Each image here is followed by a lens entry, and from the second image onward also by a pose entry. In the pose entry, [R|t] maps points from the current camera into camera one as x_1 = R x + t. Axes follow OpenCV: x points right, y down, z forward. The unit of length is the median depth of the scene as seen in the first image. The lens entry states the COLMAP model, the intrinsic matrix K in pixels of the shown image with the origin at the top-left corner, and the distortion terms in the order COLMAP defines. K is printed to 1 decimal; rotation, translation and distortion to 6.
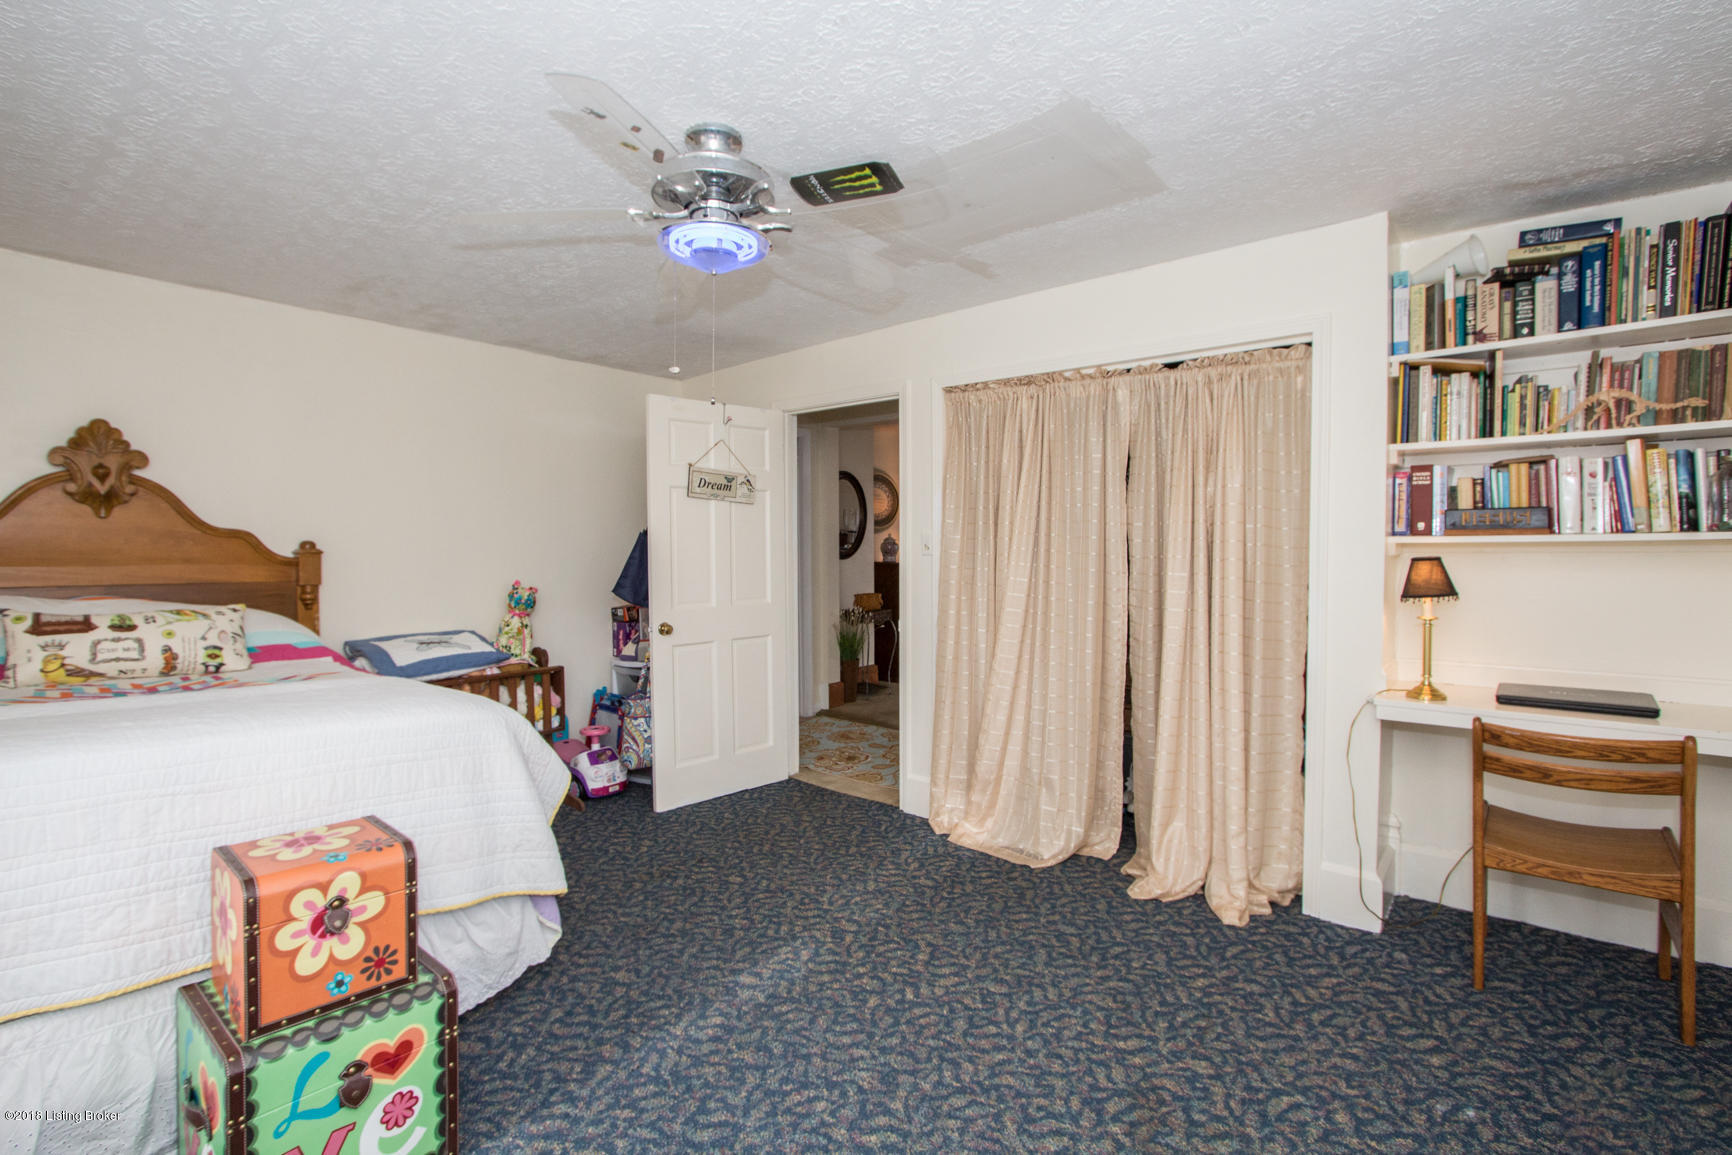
lens RADIAL K [[807.5, 0, 859.8], [0, 807.5, 572.3], [0, 0, 1]] dist [-0.012767, -0.000327]
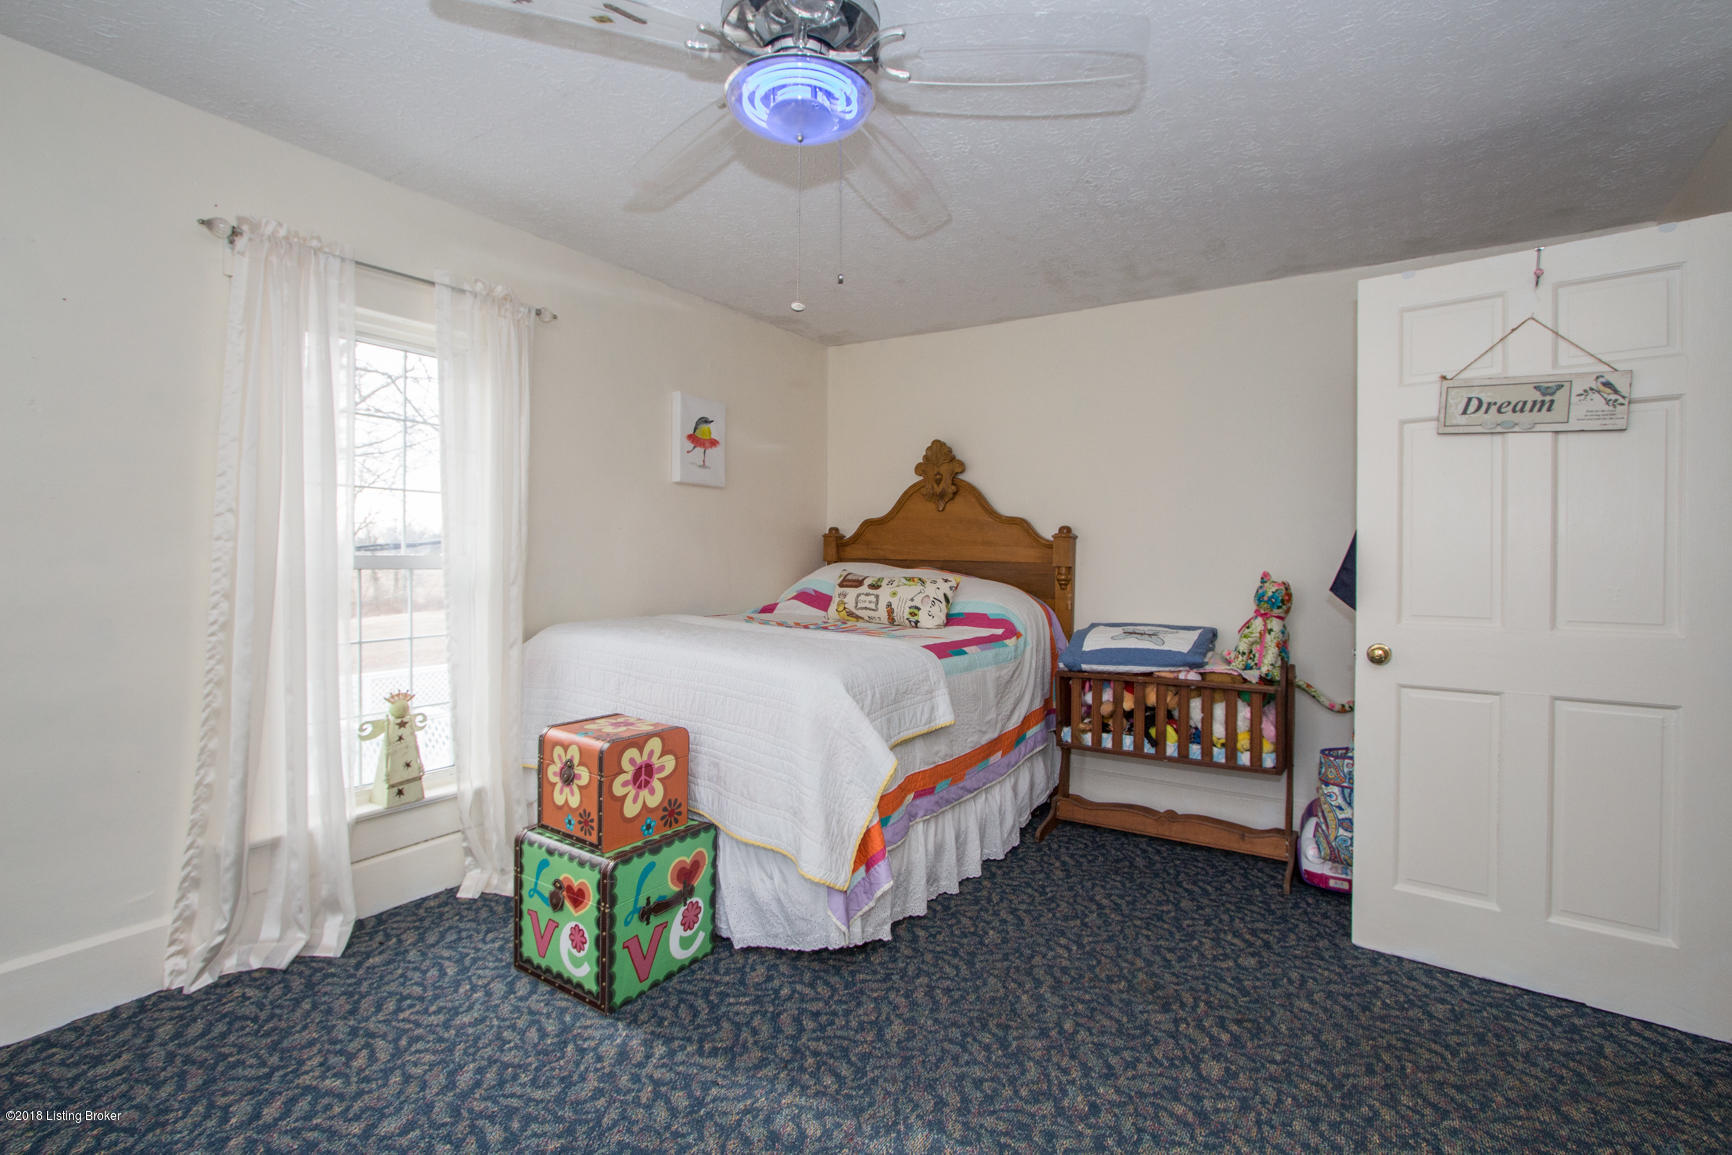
lens RADIAL K [[807.5, 0, 859.8], [0, 807.5, 562.1], [0, 0, 1]] dist [-0.012767, -0.000327]
pose [[0.107158, 0.012392, -0.994165, 0.474307], [-0.039070, 0.999202, 0.008243, 0.014831], [0.993474, 0.037959, 0.107557, 0.785760]]
